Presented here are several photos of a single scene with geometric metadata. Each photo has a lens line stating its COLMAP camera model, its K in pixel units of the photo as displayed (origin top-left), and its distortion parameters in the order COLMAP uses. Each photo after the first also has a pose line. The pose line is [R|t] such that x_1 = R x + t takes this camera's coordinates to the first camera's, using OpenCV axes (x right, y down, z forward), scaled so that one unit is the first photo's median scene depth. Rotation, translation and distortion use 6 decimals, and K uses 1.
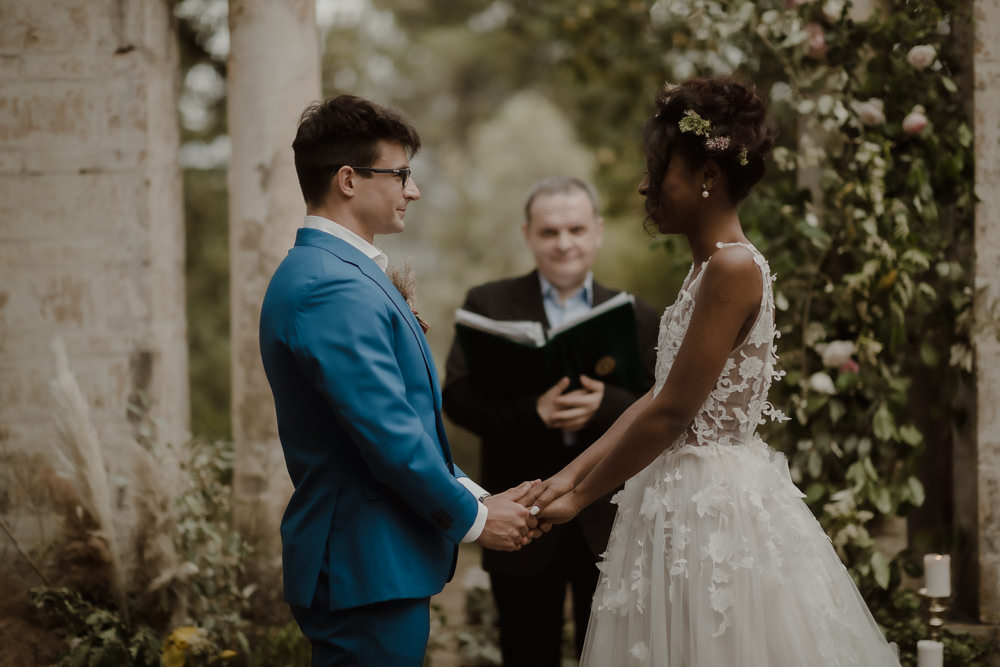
lens RADIAL K [[2235.2, 0, 536.4], [0, 2235.2, 349.0], [0, 0, 1]] dist [0.097159, 0.067653]
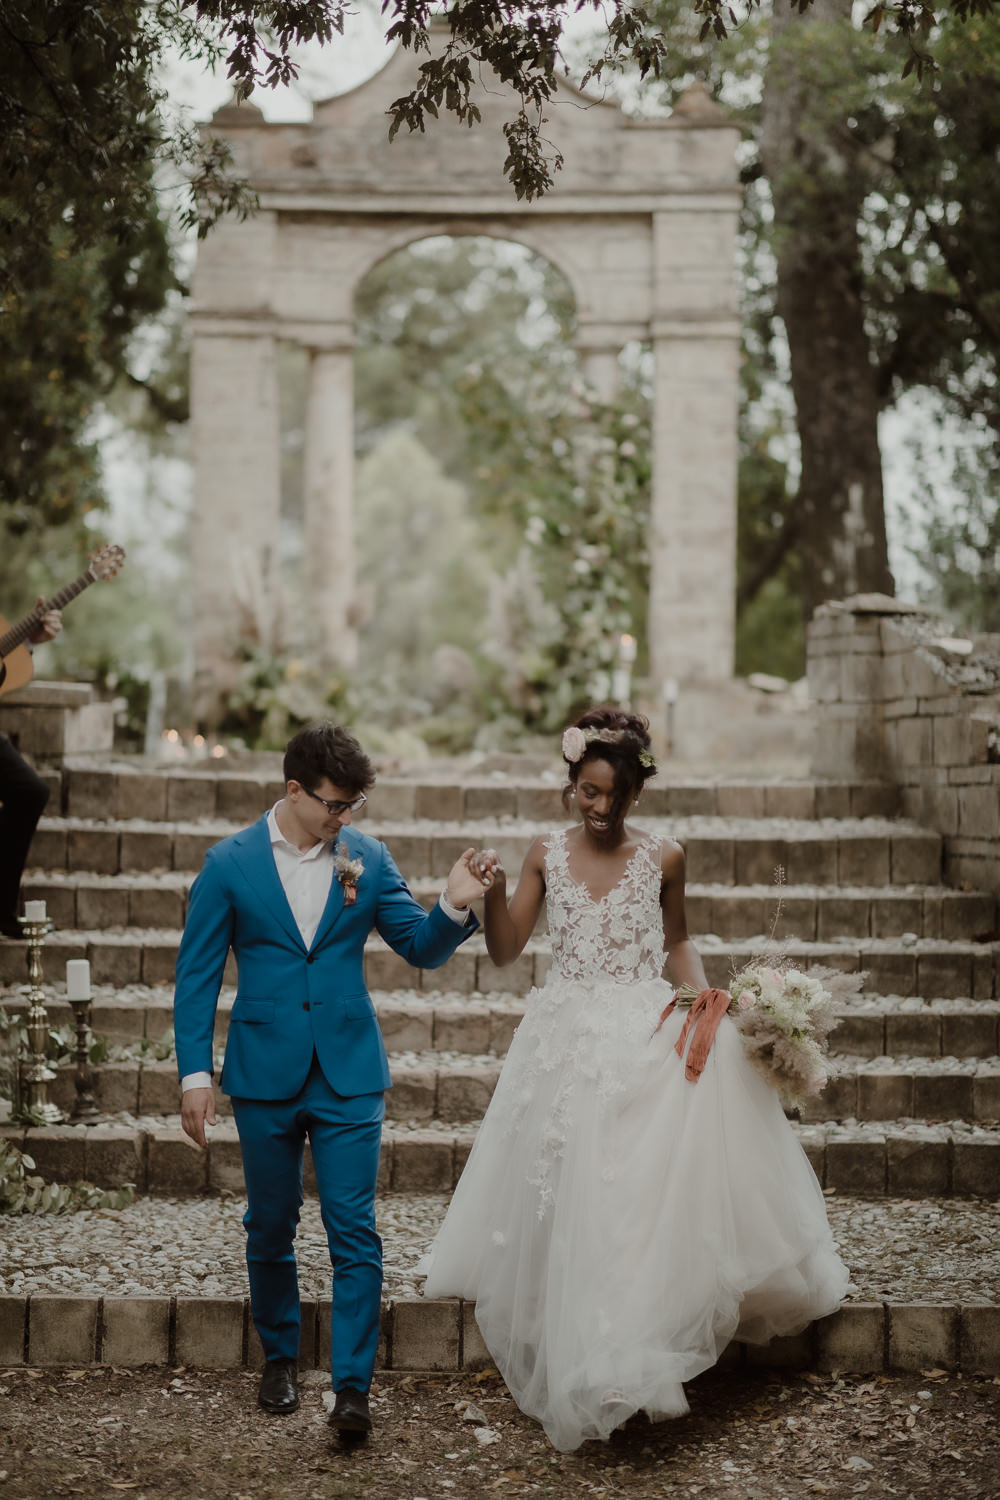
lens RADIAL K [[3352.8, 0, 500.0], [0, 3352.8, 750.0], [0, 0, 1]] dist [0.097159, 0.067653]
pose [[0.998817, 0.029158, 0.038925, -0.075528], [-0.028444, 0.999419, -0.018781, 0.258934], [-0.039450, 0.017652, 0.999066, -2.283738]]
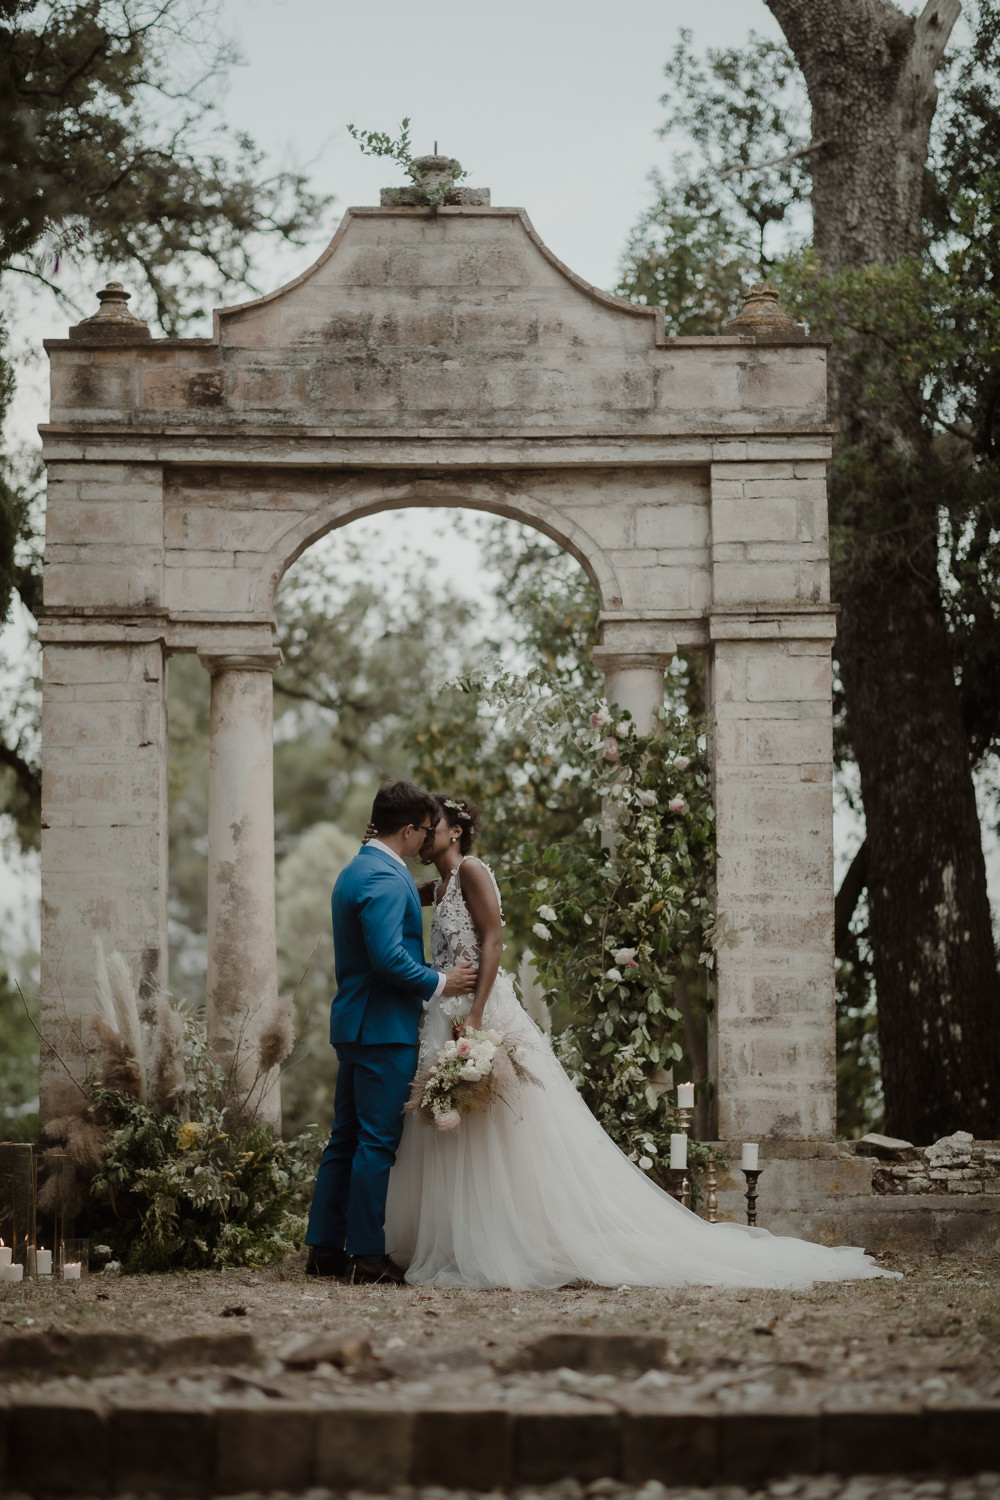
lens RADIAL K [[3352.8, 0, 500.0], [0, 3352.8, 750.0], [0, 0, 1]] dist [0.097159, 0.067653]
pose [[0.997860, 0.024231, 0.060728, -0.088226], [-0.015135, 0.989169, -0.146002, 0.194845], [-0.063608, 0.144770, 0.987419, -1.228478]]
